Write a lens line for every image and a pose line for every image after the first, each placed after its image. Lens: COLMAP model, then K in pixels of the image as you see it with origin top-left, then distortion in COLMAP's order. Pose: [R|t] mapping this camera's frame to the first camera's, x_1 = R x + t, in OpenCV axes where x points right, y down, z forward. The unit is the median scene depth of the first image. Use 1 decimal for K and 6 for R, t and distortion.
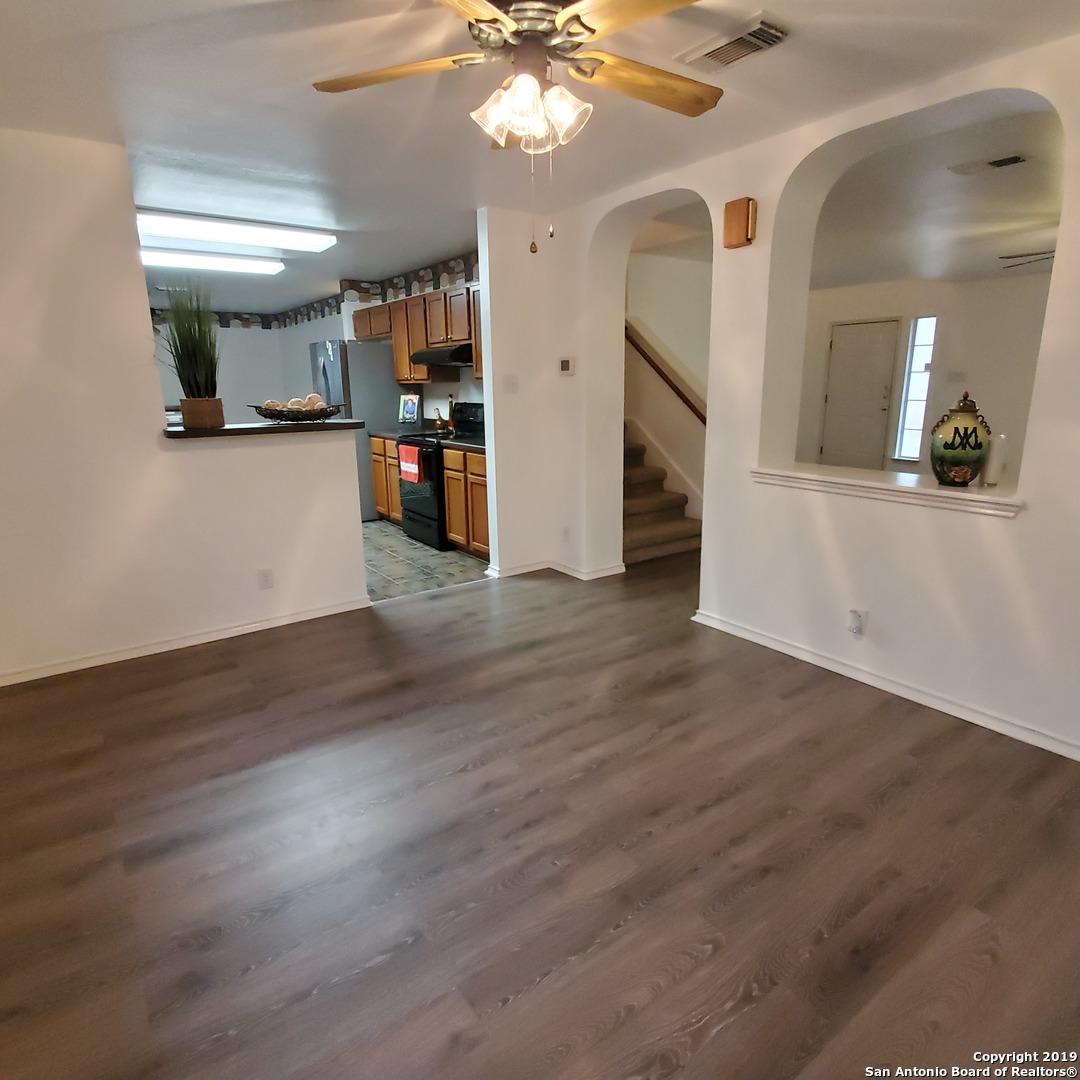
lens RADIAL K [[633.7, 0, 552.5], [0, 633.7, 557.7], [0, 0, 1]] dist [-0.031478, -0.000167]
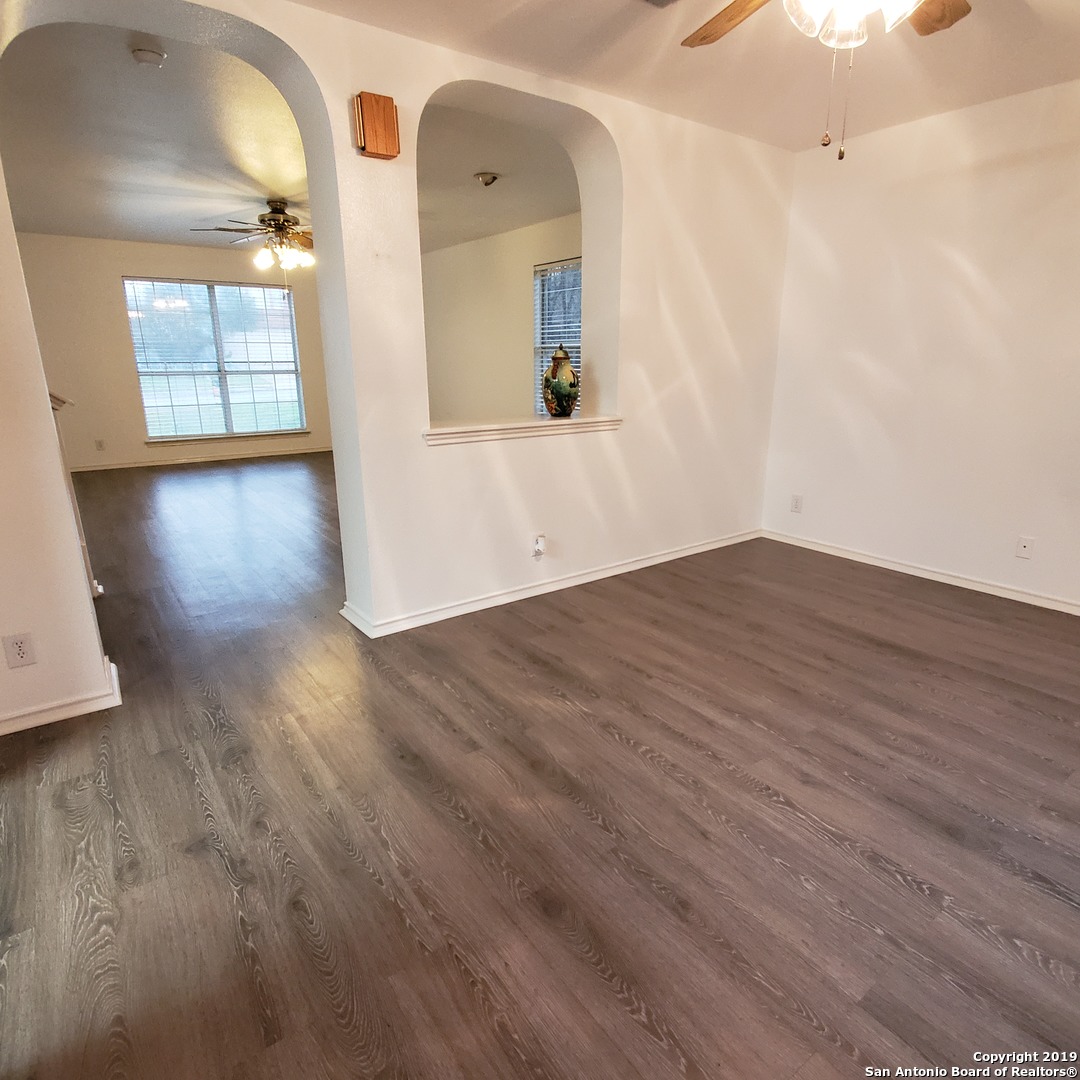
lens RADIAL K [[647.4, 0, 540.0], [0, 647.4, 540.0], [0, 0, 1]] dist [0.003781, -0.004565]
pose [[0.014388, -0.266341, 0.963771, -0.690189], [0.267243, 0.929831, 0.252972, -0.215521], [-0.963522, 0.253921, 0.084556, 0.935744]]
